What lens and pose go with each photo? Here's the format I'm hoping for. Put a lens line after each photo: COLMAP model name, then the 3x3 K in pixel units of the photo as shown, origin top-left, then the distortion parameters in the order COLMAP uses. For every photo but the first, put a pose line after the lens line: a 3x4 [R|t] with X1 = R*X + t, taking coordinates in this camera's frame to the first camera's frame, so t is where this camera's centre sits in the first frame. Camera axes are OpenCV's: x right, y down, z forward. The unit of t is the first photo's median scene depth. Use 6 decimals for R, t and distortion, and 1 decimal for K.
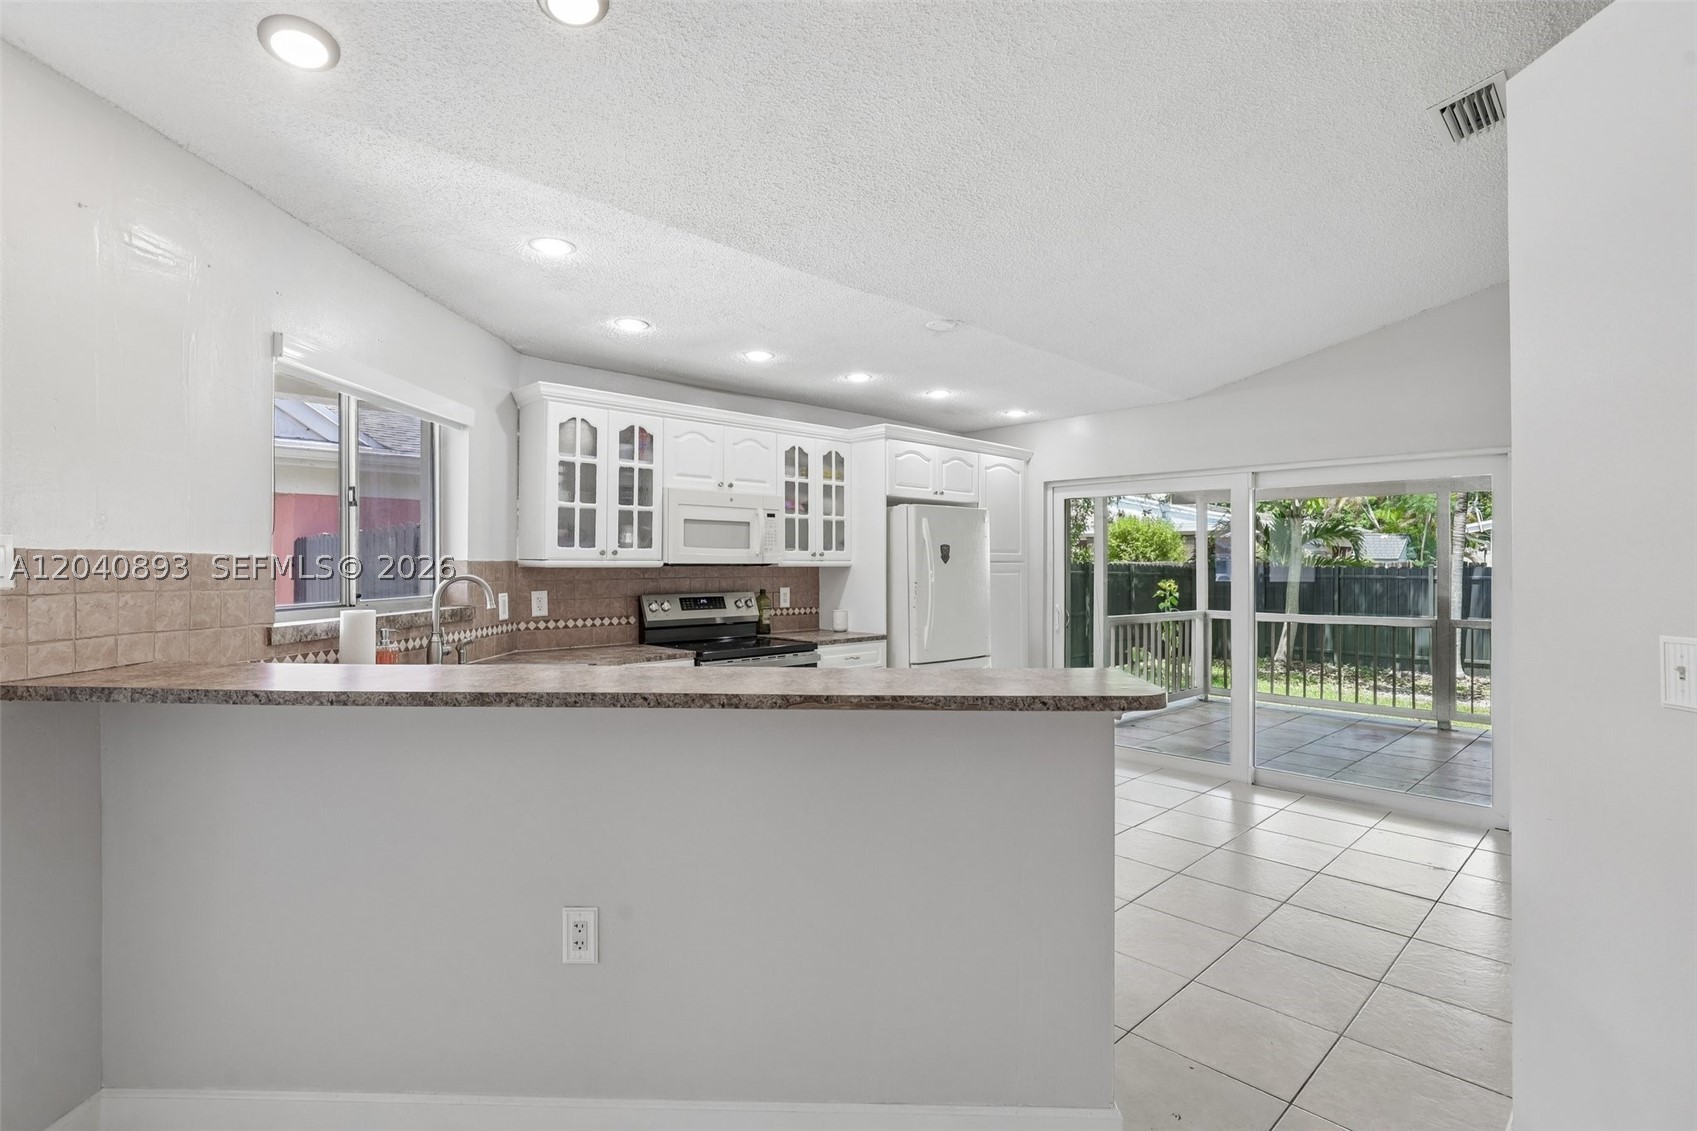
lens RADIAL K [[810.9, 0, 843.1], [0, 810.9, 557.8], [0, 0, 1]] dist [-0.026557, 0.004377]
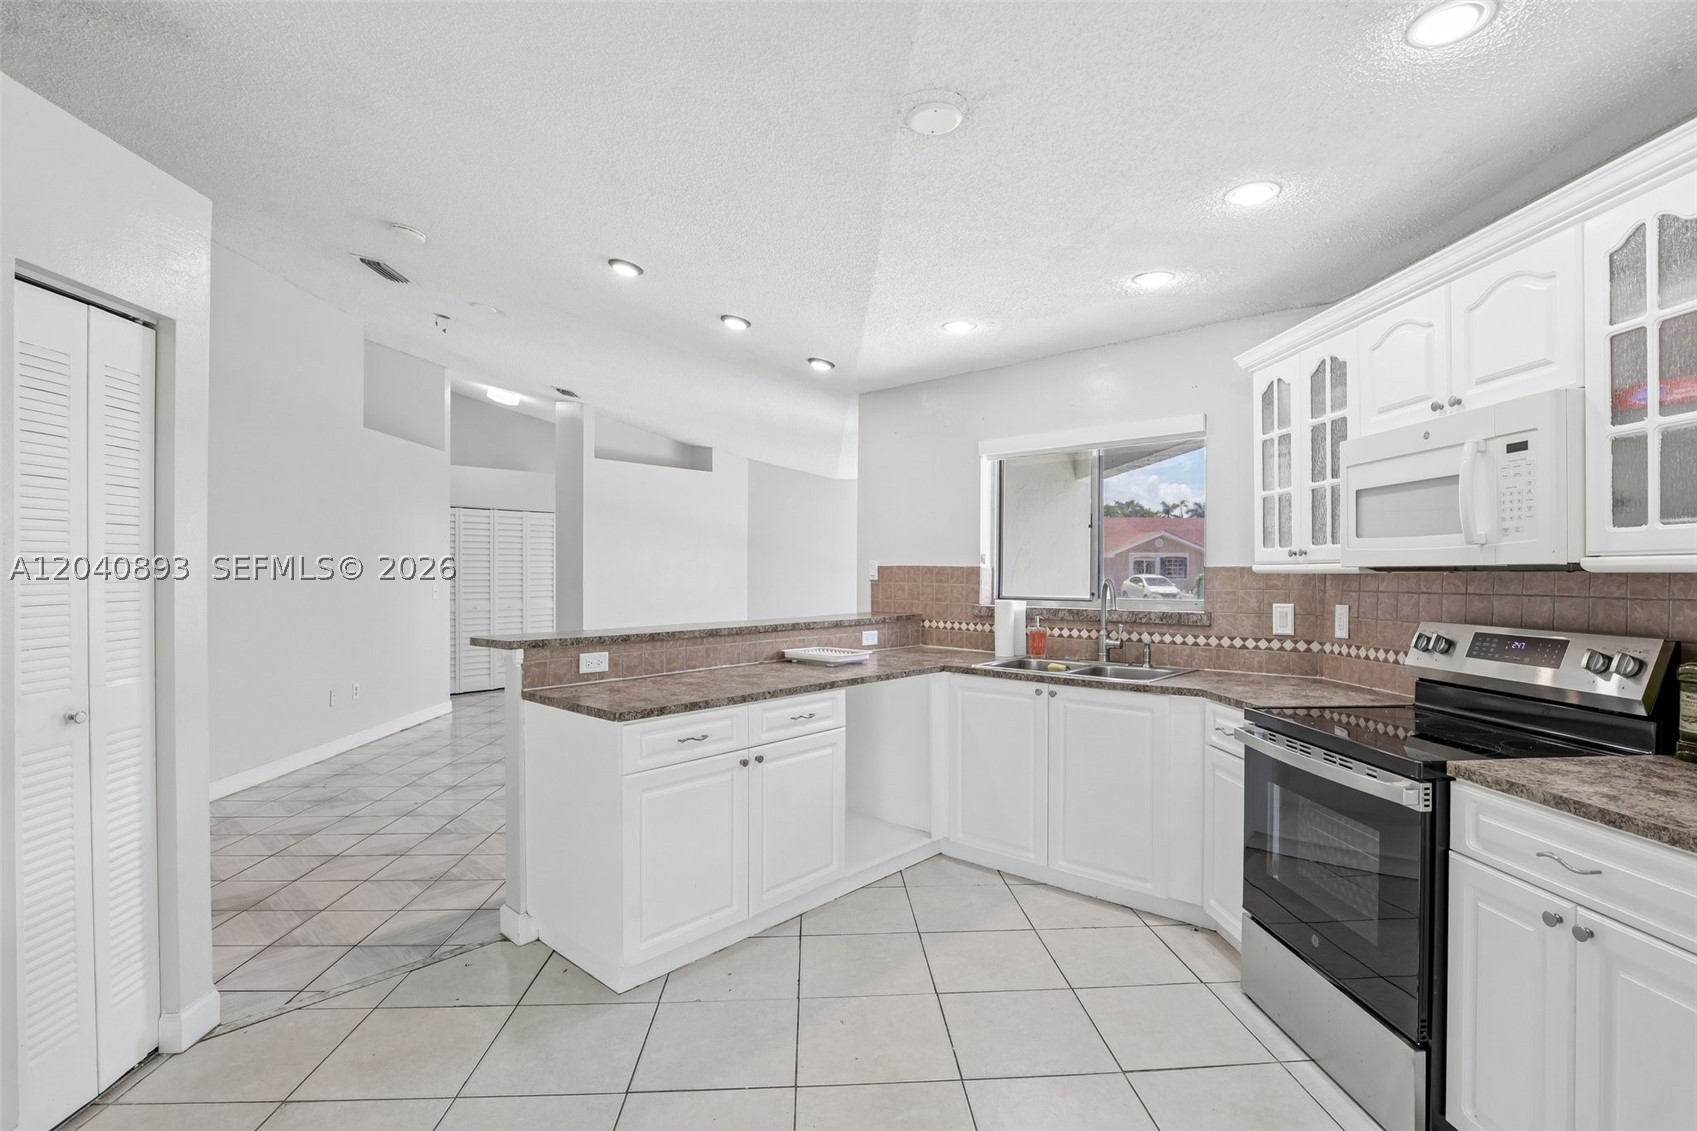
lens RADIAL K [[810.9, 0, 842.4], [0, 810.9, 578.0], [0, 0, 1]] dist [-0.026557, 0.004377]
pose [[-0.654432, -0.001221, -0.756120, 0.486781], [0.001797, 0.999993, -0.003170, 0.016911], [0.756119, -0.003433, -0.654426, 1.107803]]
